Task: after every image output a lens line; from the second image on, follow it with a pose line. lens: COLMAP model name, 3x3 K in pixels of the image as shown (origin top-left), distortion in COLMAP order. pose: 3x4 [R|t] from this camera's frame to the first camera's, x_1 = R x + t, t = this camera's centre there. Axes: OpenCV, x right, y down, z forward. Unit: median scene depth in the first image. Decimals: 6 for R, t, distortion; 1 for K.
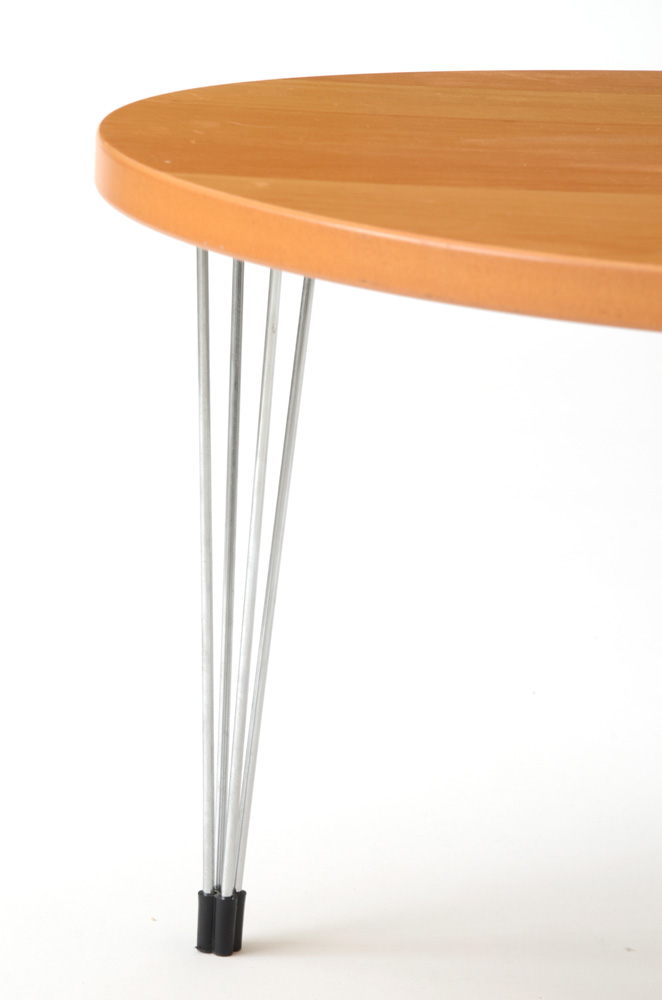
lens RADIAL K [[4292.6, 0, 331.0], [0, 4292.6, 500.0], [0, 0, 1]] dist [2.924338, -69.937034]
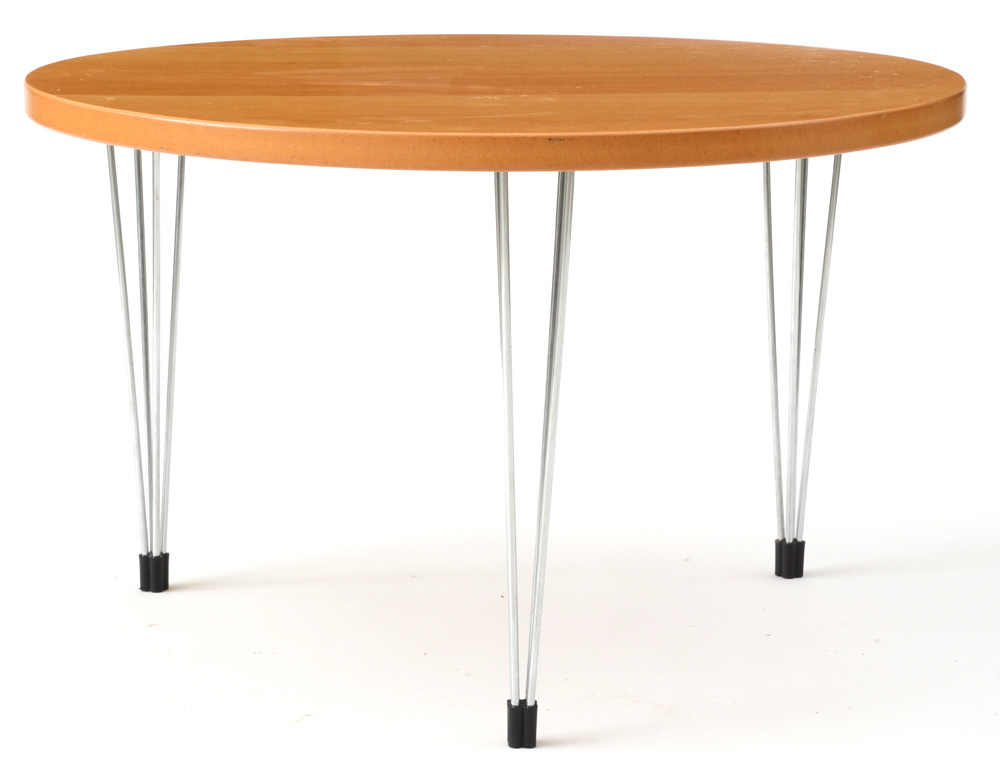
lens RADIAL K [[3455.9, 0, 500.0], [0, 3455.9, 382.0], [0, 0, 1]] dist [0.623421, 0.429362]
pose [[0.998327, -0.056341, 0.013032, 0.109353], [0.056506, 0.998322, -0.012624, 0.061484], [-0.012299, 0.013339, 0.999835, -0.343212]]
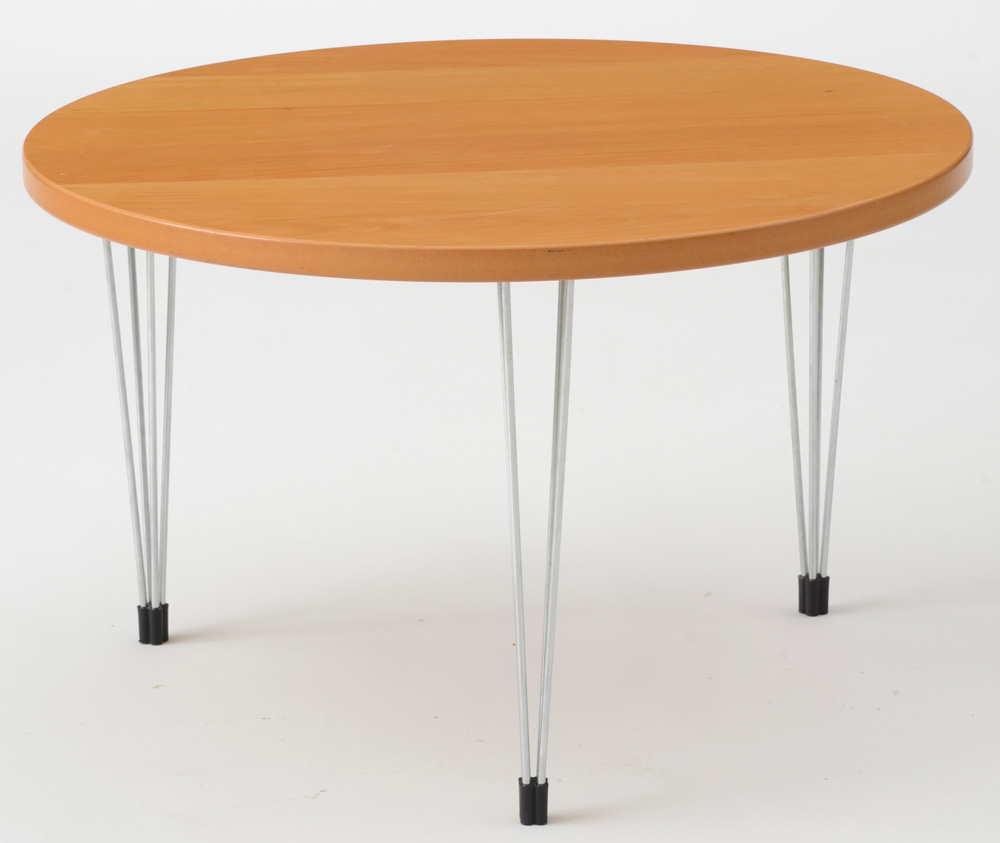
lens RADIAL K [[5018.1, 0, 473.2], [0, 5018.1, 423.2], [0, 0, 1]] dist [0.880495, 0.303703]
pose [[0.997223, -0.074473, -0.000922, 0.116890], [0.074416, 0.995789, 0.053534, -0.076238], [-0.003069, -0.053454, 0.998566, -0.961347]]
